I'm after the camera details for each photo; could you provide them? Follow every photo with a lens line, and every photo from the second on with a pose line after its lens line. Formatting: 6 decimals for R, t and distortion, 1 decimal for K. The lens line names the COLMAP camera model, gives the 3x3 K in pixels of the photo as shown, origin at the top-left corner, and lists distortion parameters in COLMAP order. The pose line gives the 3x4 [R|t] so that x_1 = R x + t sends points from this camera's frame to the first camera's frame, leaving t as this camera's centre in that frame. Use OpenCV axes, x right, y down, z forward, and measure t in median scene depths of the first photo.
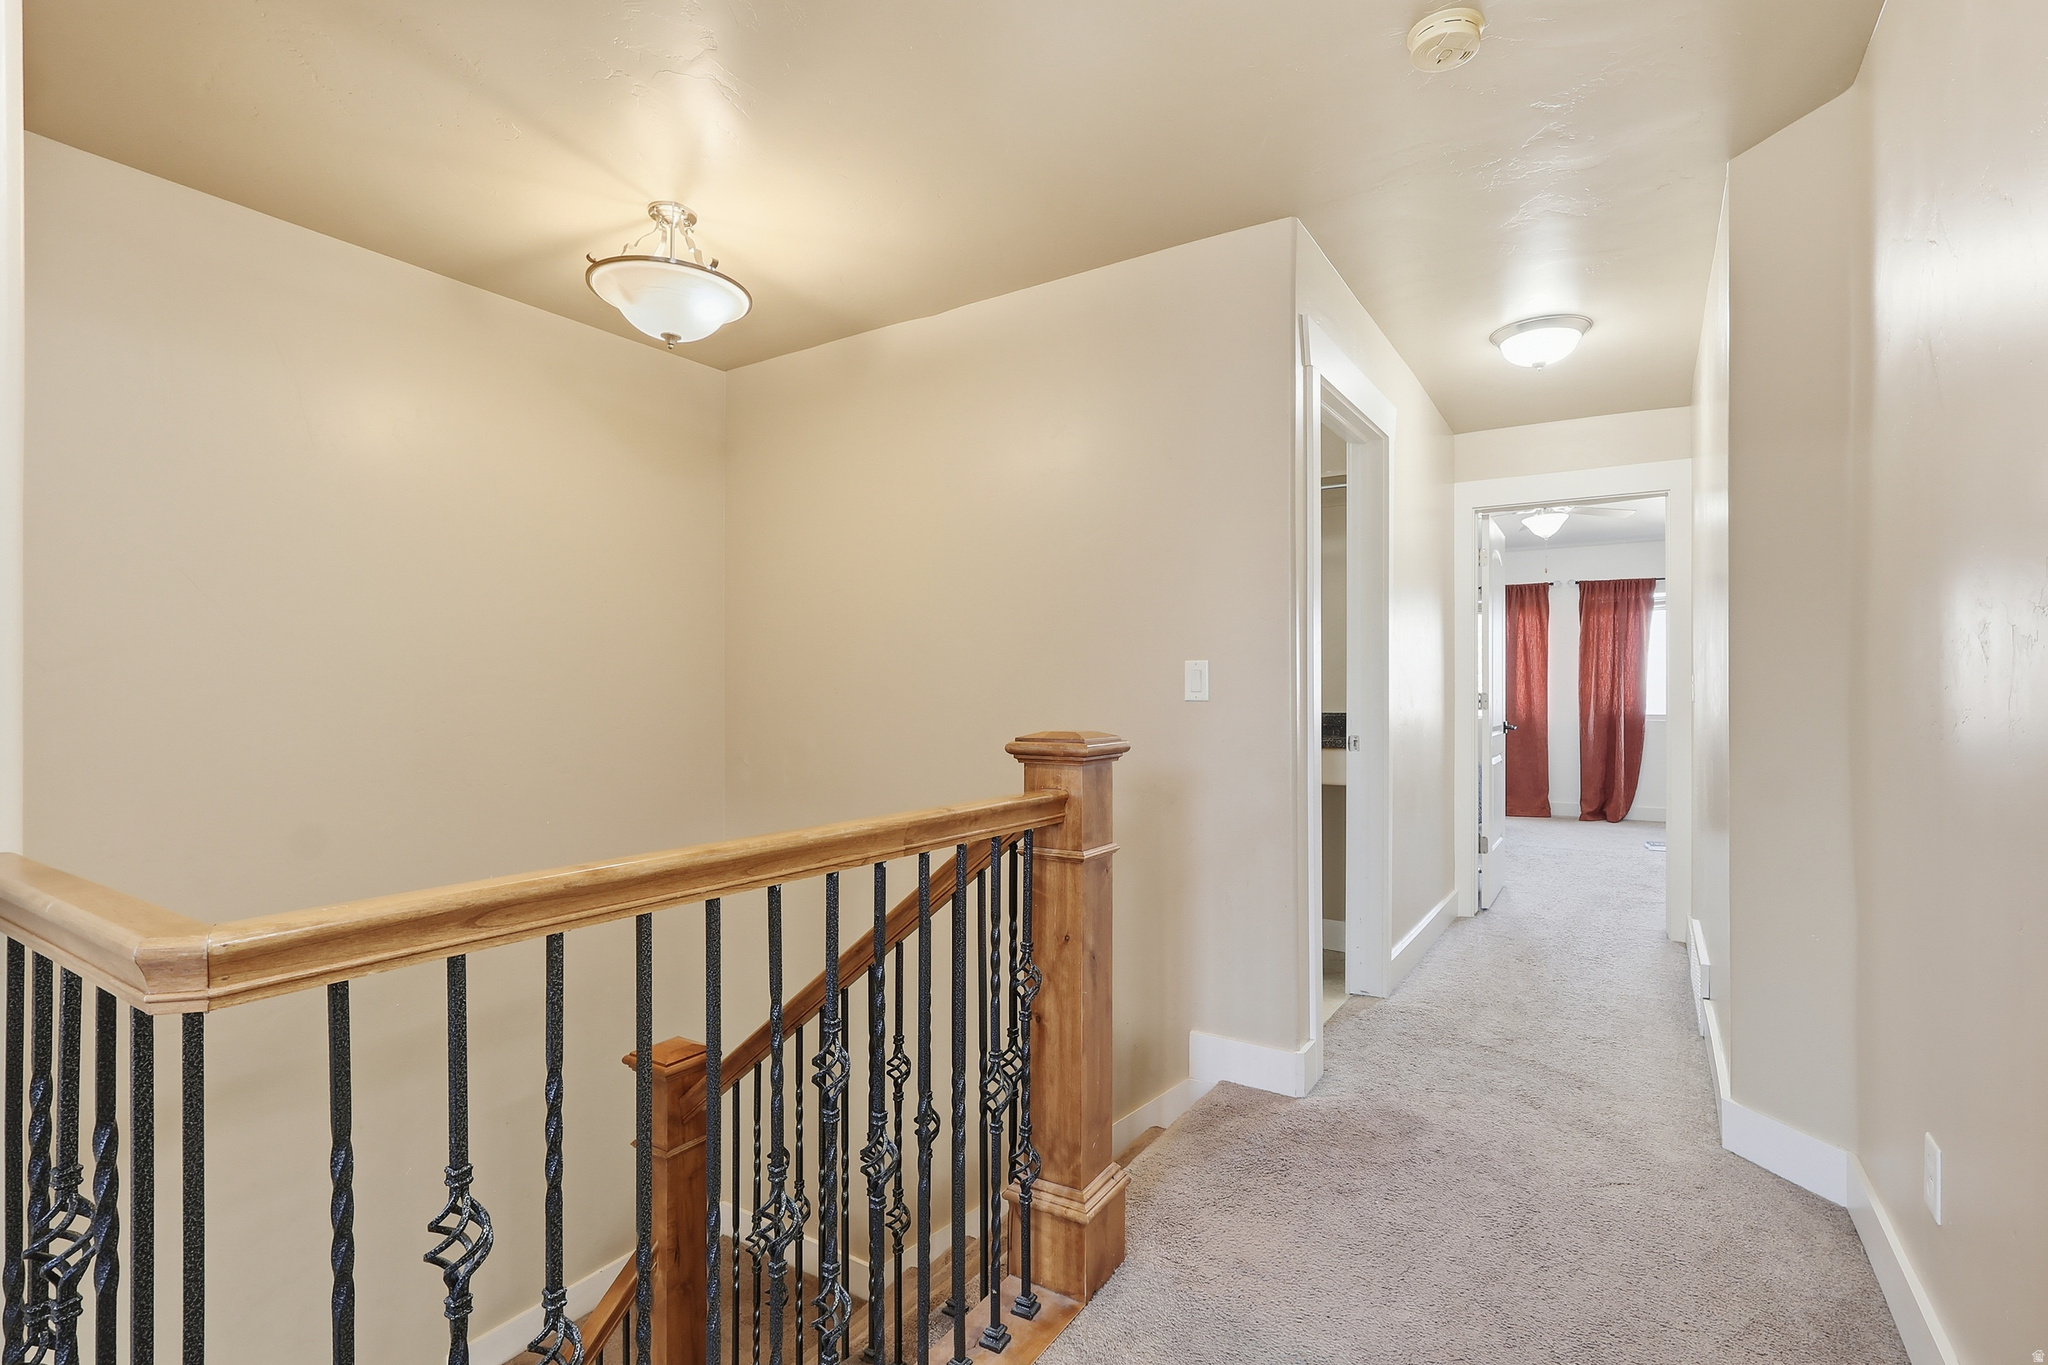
lens RADIAL K [[952.8, 0, 1018.1], [0, 952.8, 688.2], [0, 0, 1]] dist [0.001020, -0.000135]
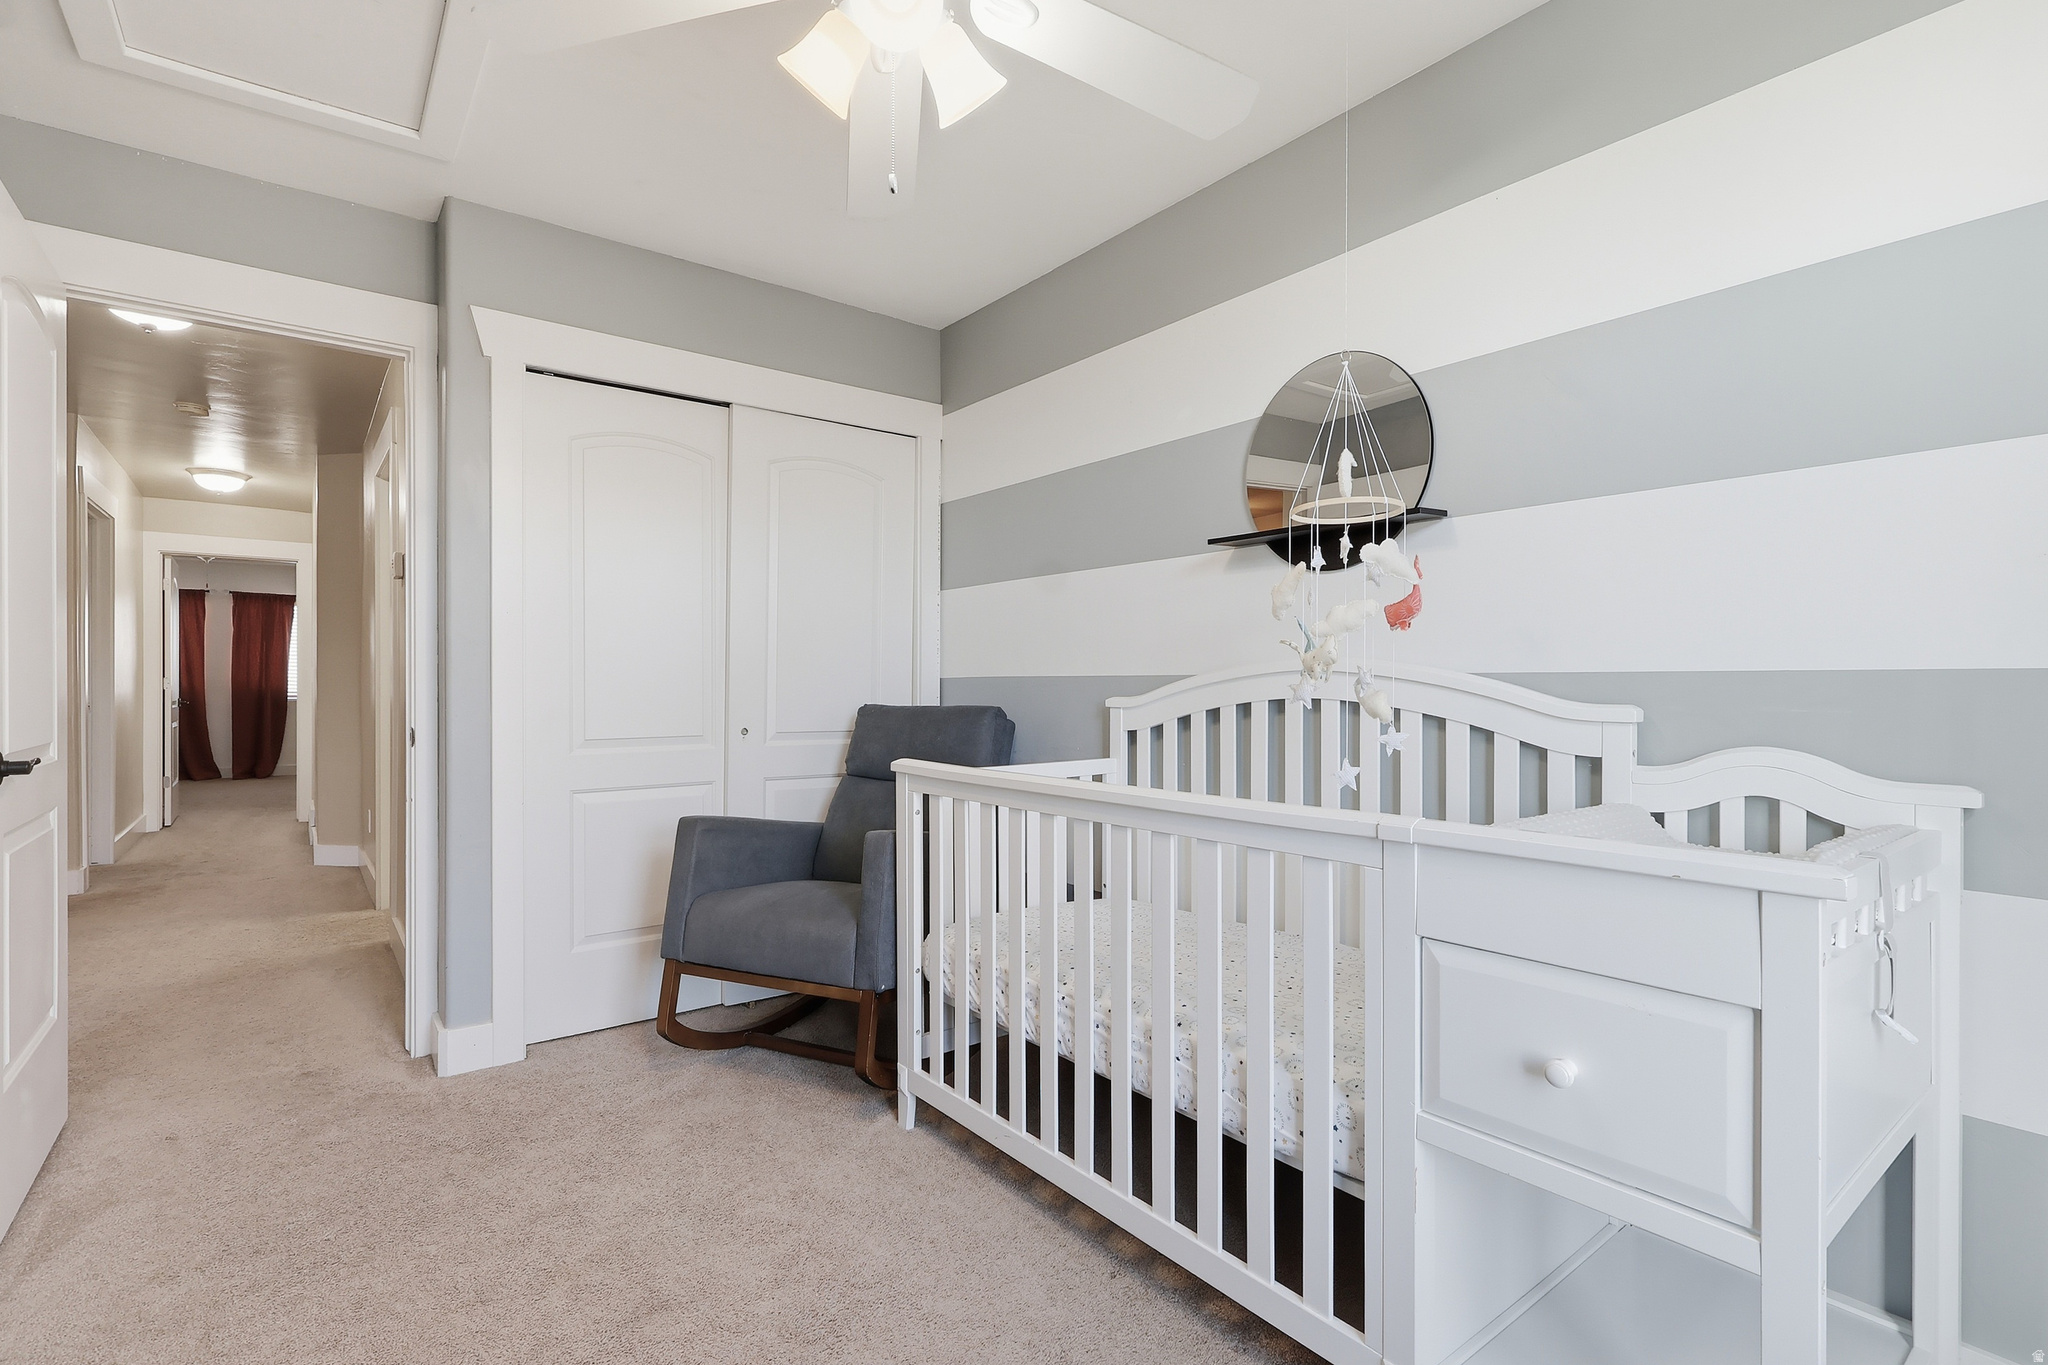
lens RADIAL K [[952.8, 0, 1017.9], [0, 952.8, 684.9], [0, 0, 1]] dist [0.001020, -0.000135]
pose [[0.336101, -0.008417, 0.941788, -0.318650], [0.003847, 0.999964, 0.007564, 0.011729], [-0.941818, 0.001081, 0.336121, -0.512696]]
